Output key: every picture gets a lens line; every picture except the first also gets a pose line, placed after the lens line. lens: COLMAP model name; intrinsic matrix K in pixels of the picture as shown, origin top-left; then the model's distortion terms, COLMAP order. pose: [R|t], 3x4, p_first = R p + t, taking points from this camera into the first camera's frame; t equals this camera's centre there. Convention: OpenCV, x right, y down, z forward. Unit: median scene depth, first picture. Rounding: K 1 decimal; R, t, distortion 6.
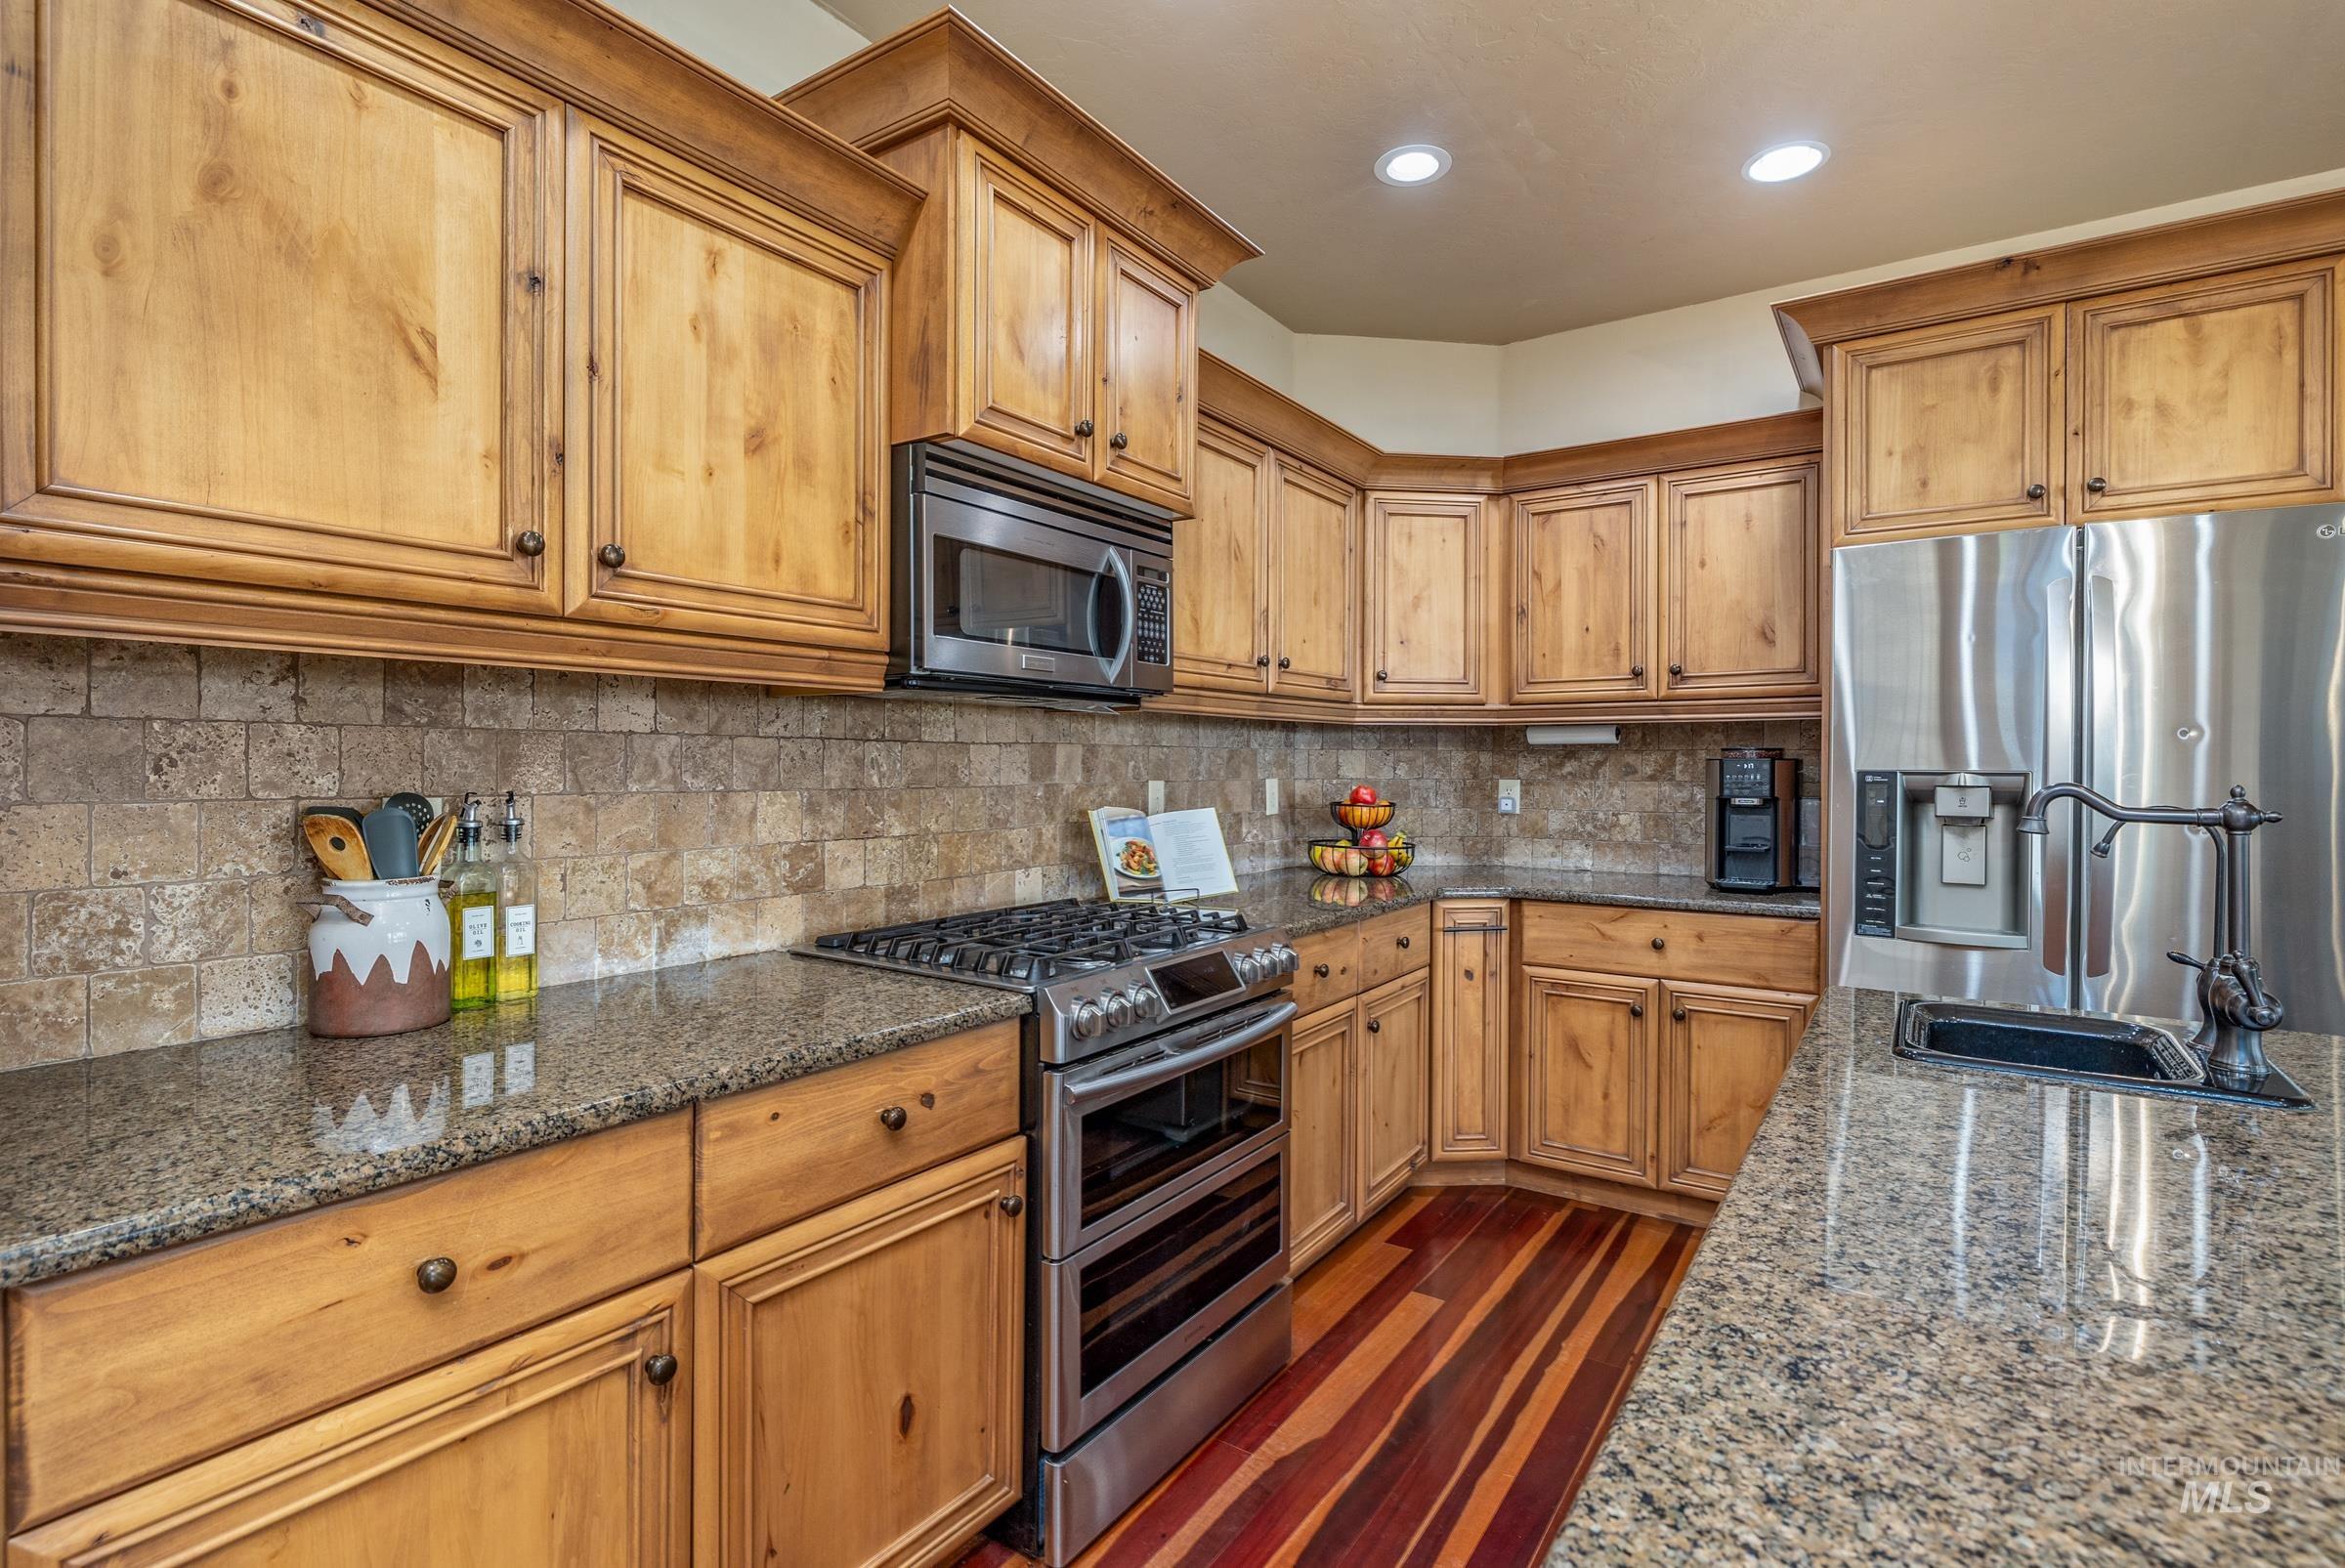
lens RADIAL K [[1110.3, 0, 1179.6], [0, 1110.3, 767.9], [0, 0, 1]] dist [-0.001451, 0.000378]
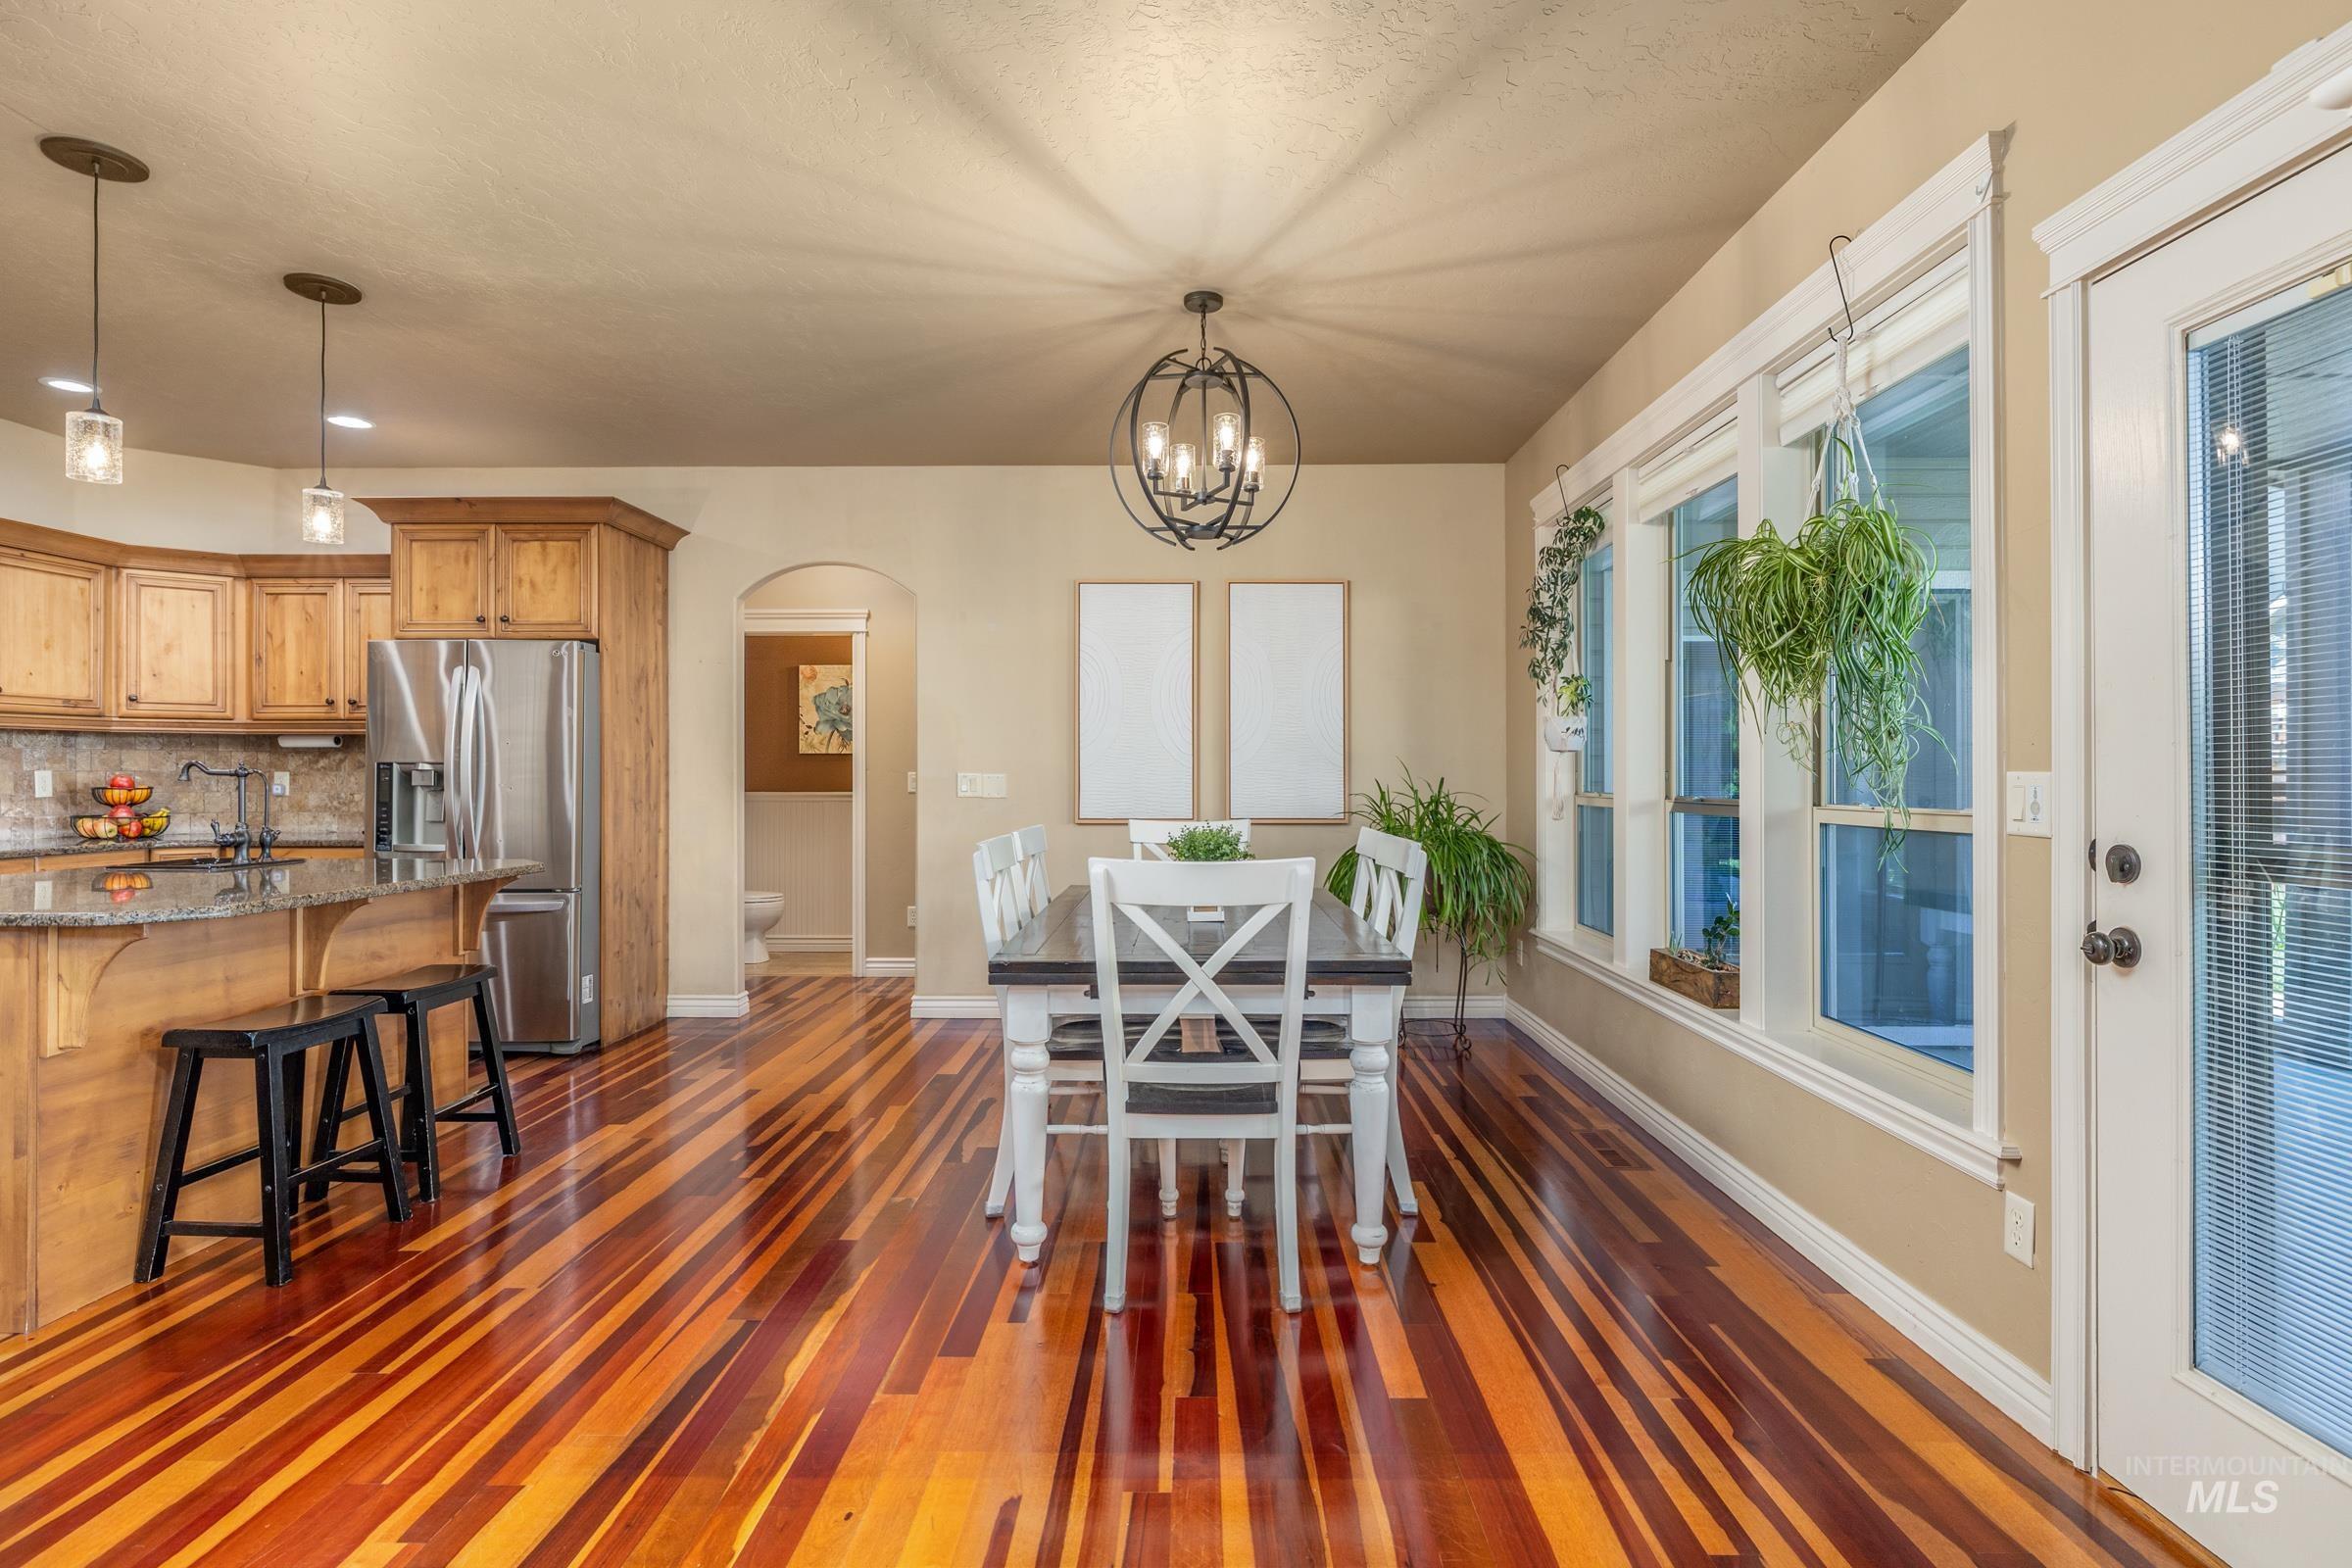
lens RADIAL K [[1188.8, 0, 1175.7], [0, 1188.8, 773.2], [0, 0, 1]] dist [0.000943, 0.000967]
pose [[0.840812, -0.001550, 0.541325, 0.621428], [0.003302, 0.999992, -0.002264, 0.027964], [-0.541317, 0.003691, 0.840810, -1.315688]]
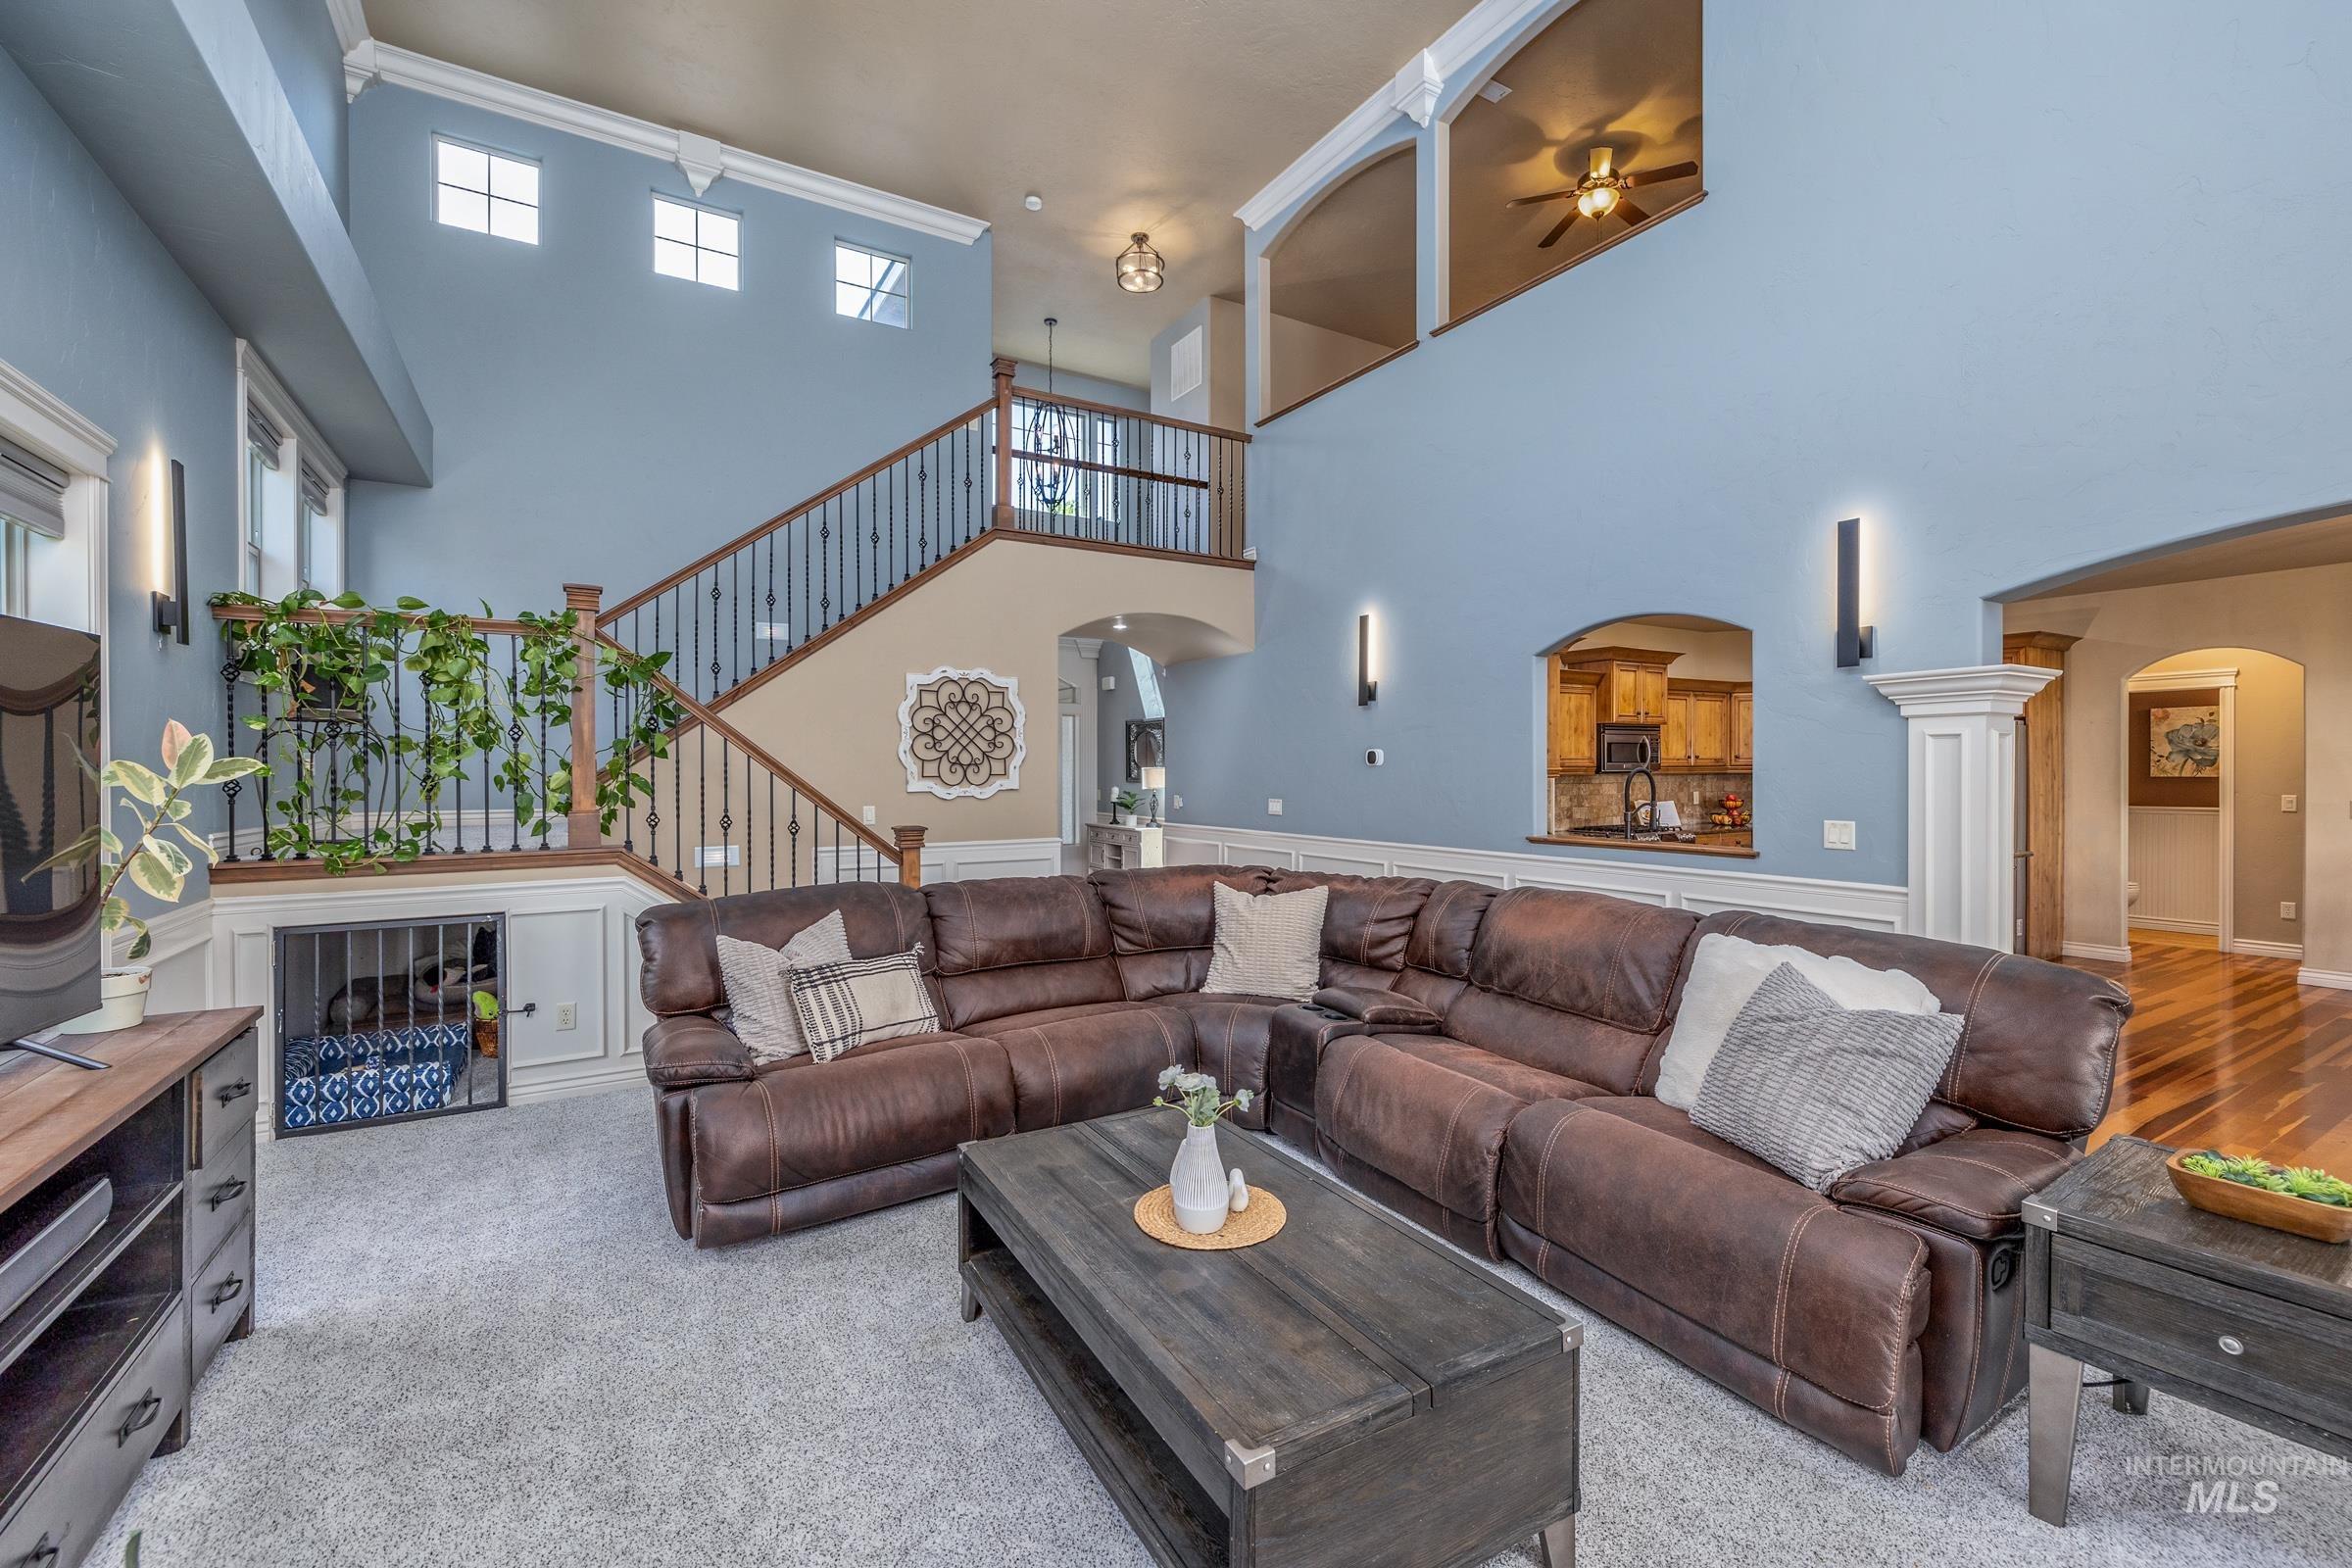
lens RADIAL K [[986.7, 0, 1178.7], [0, 986.7, 776.6], [0, 0, 1]] dist [-0.001821, -0.000116]
pose [[0.904709, -0.005602, -0.425994, -0.055840], [0.006548, 0.999978, 0.000756, -0.054047], [0.425980, -0.003473, 0.904726, -2.554456]]
